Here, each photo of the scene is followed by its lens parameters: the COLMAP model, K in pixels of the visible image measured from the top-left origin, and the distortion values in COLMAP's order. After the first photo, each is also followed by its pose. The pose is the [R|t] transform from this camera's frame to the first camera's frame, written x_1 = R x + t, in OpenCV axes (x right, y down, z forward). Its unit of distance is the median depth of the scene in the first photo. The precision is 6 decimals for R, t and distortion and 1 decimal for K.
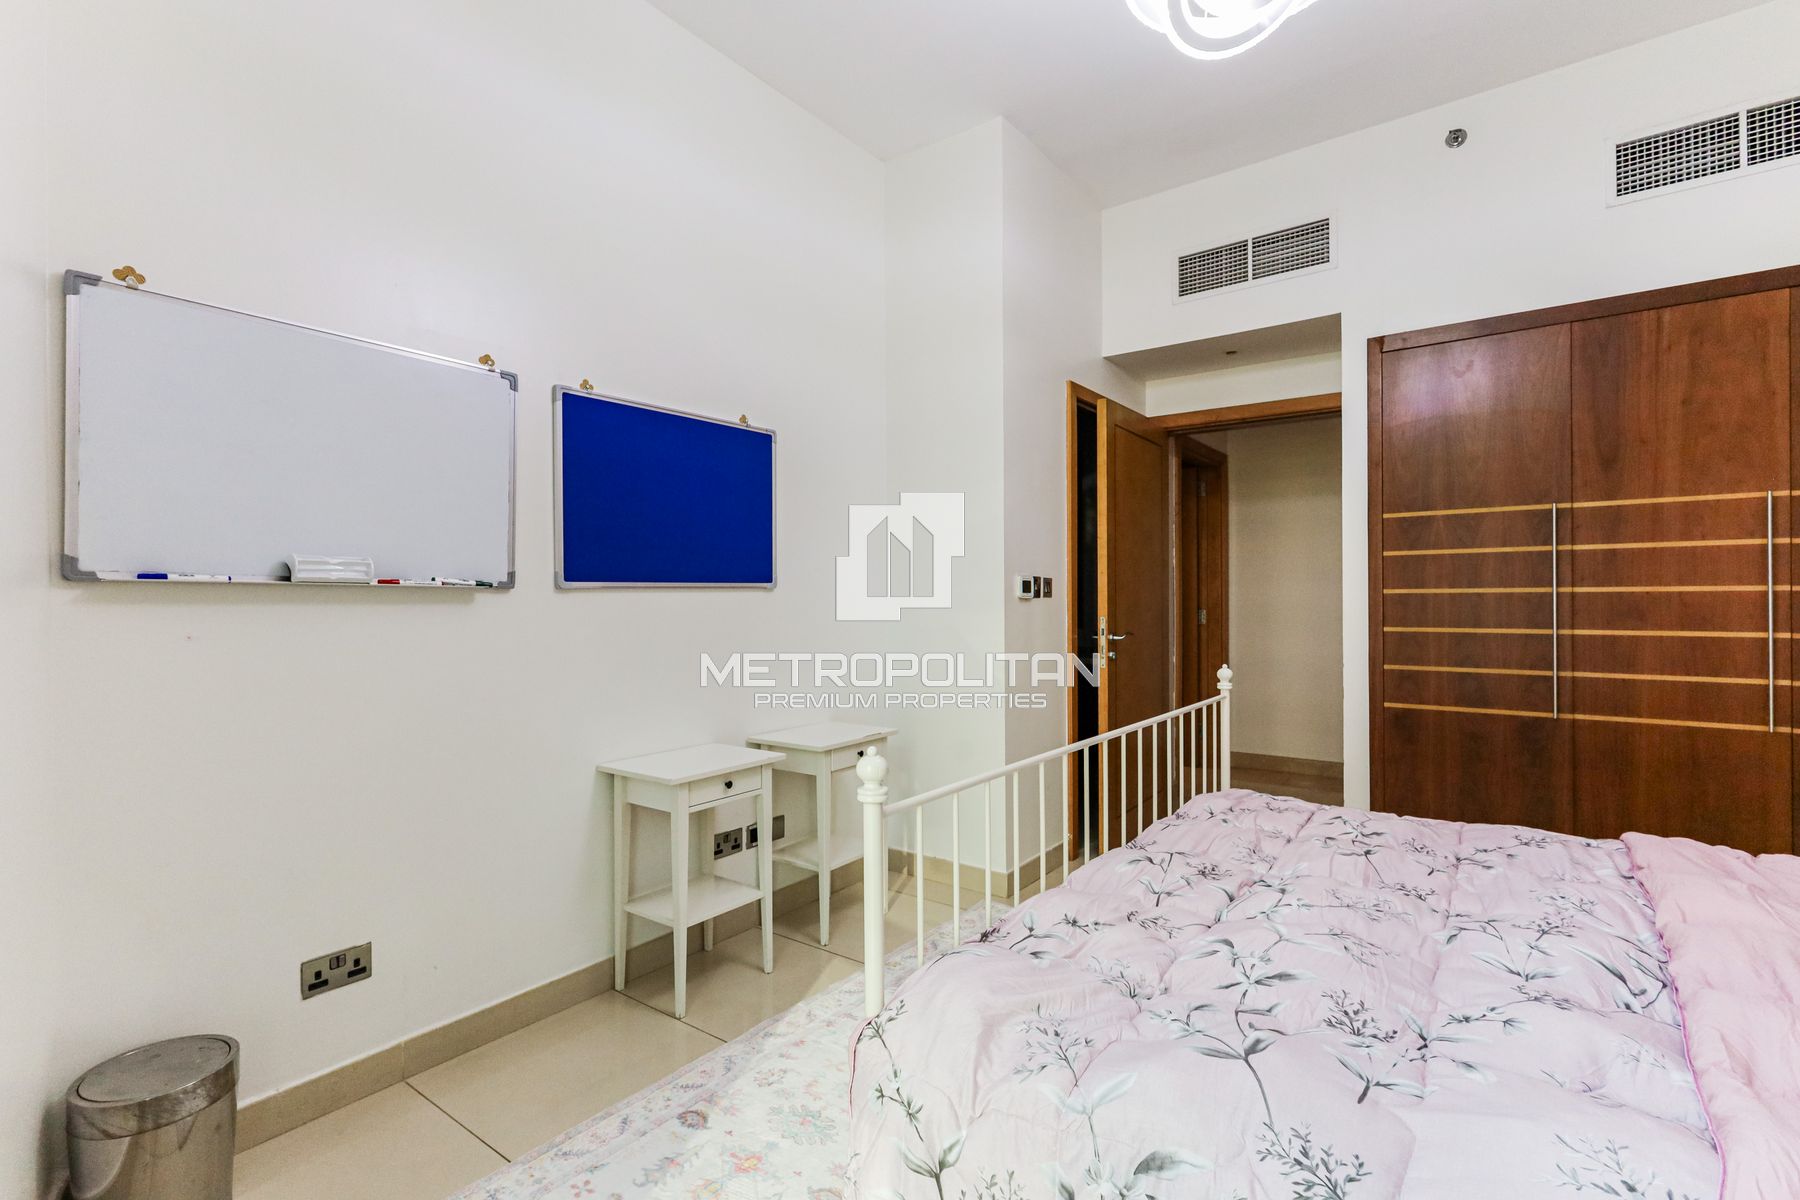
lens RADIAL K [[832.0, 0, 896.5], [0, 832.0, 599.4], [0, 0, 1]] dist [0.000975, 0.000924]
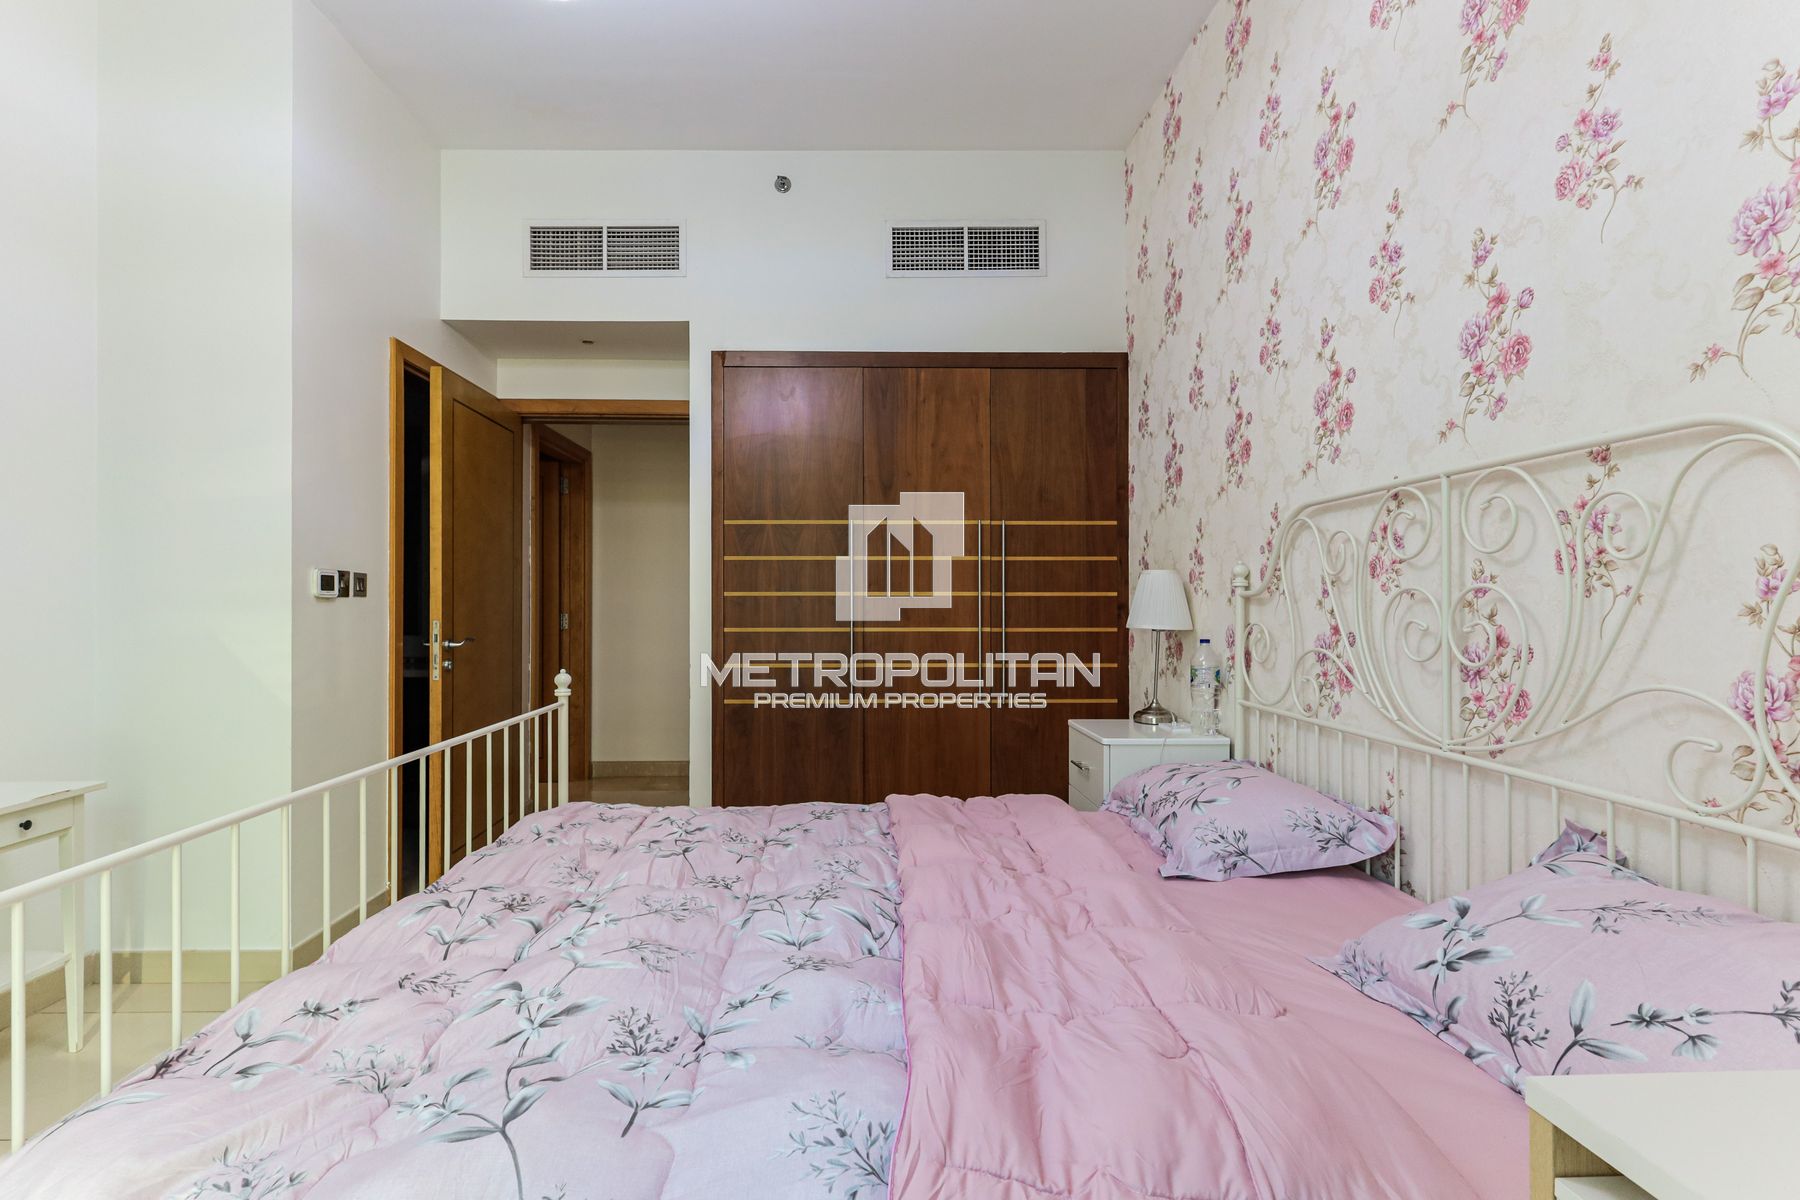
lens RADIAL K [[872.5, 0, 867.2], [0, 872.5, 601.0], [0, 0, 1]] dist [0.001026, 0.000780]
pose [[0.787180, 0.006530, 0.616688, 0.064288], [-0.003435, 0.999975, -0.006204, 0.007401], [-0.616713, 0.002766, 0.787183, 0.028139]]
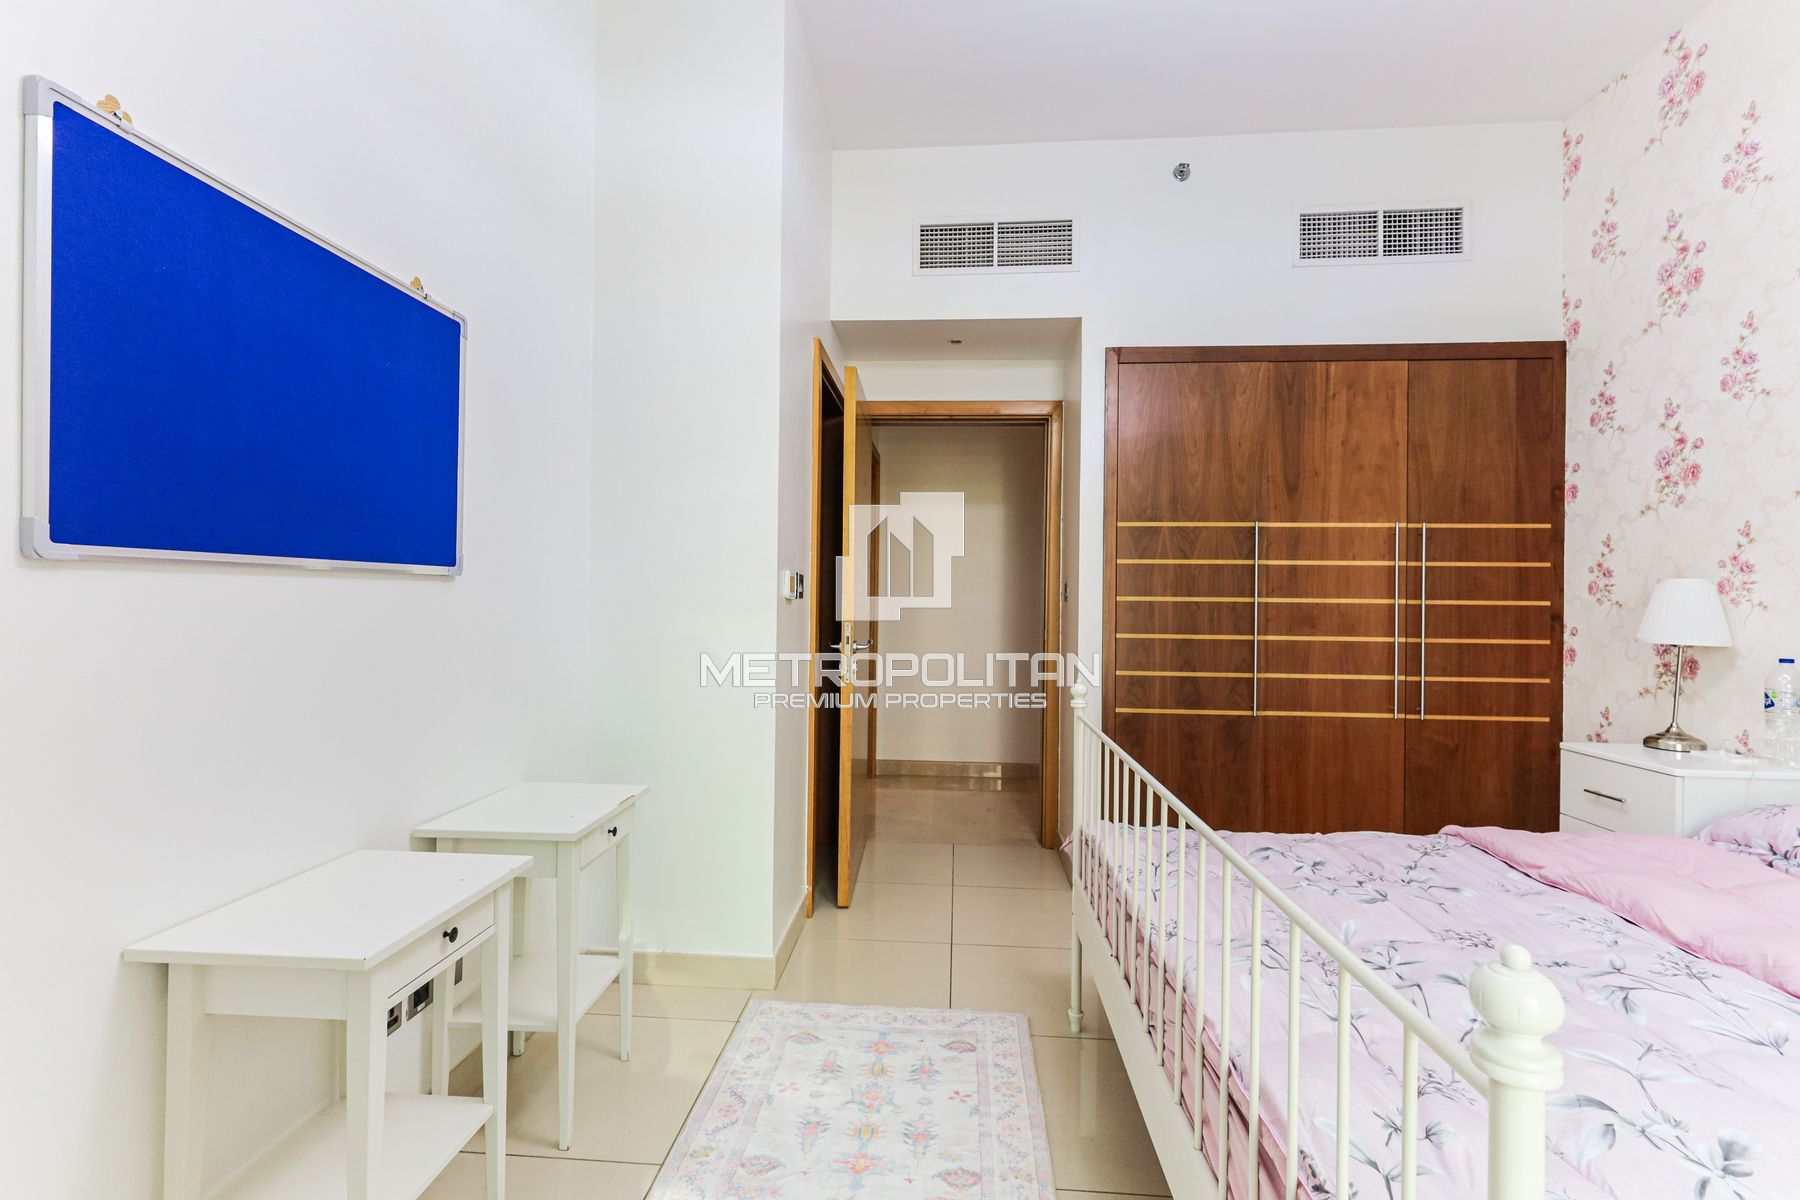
lens RADIAL K [[832.0, 0, 896.5], [0, 832.0, 599.4], [0, 0, 1]] dist [0.000975, 0.000924]
pose [[0.843051, 0.017203, 0.537559, -0.251566], [-0.015991, 0.999848, -0.006918, 0.003911], [-0.537596, -0.002764, 0.843198, 0.388021]]
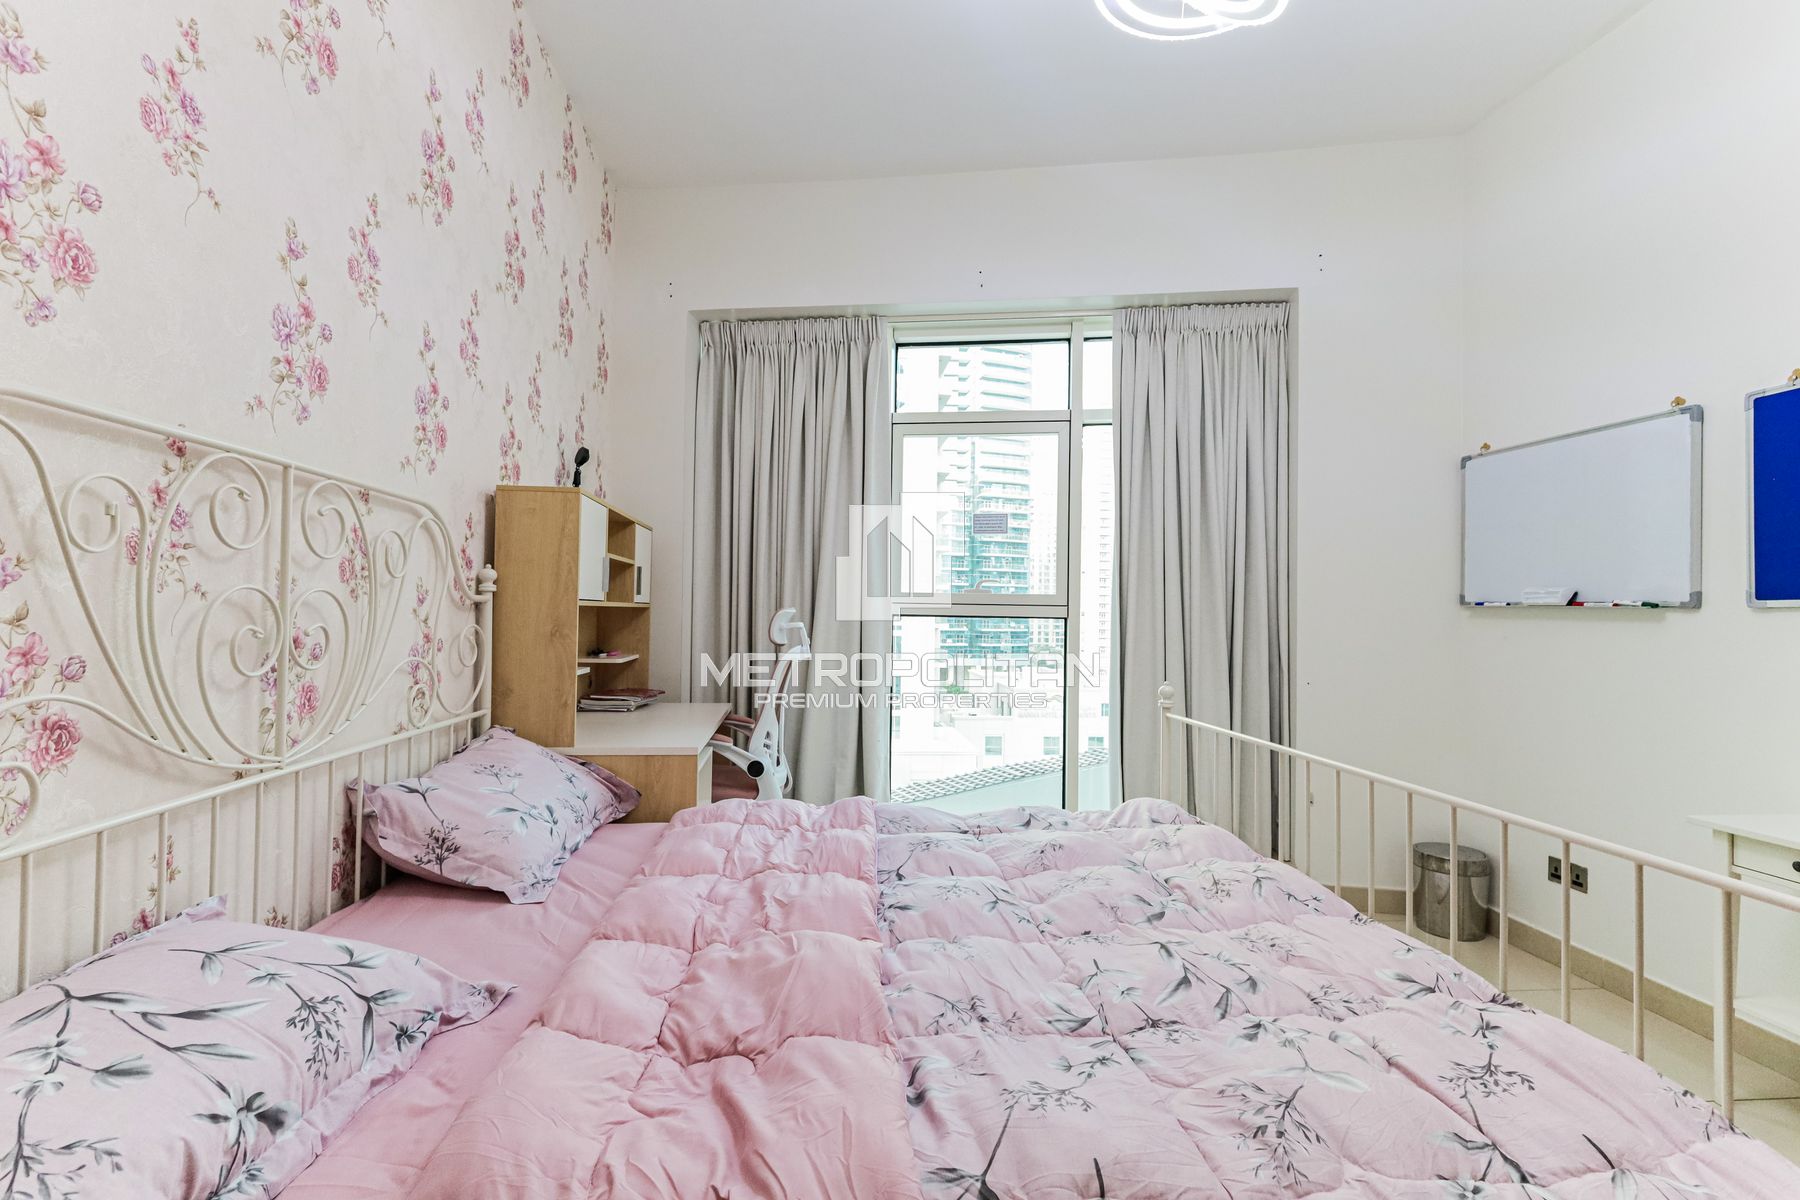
lens RADIAL K [[832.0, 0, 896.5], [0, 832.0, 599.4], [0, 0, 1]] dist [0.000975, 0.000924]
pose [[-0.744210, -0.016757, -0.667735, 0.911058], [-0.012084, 0.999859, -0.011623, 0.000139], [0.667836, -0.000580, -0.744308, 1.015546]]
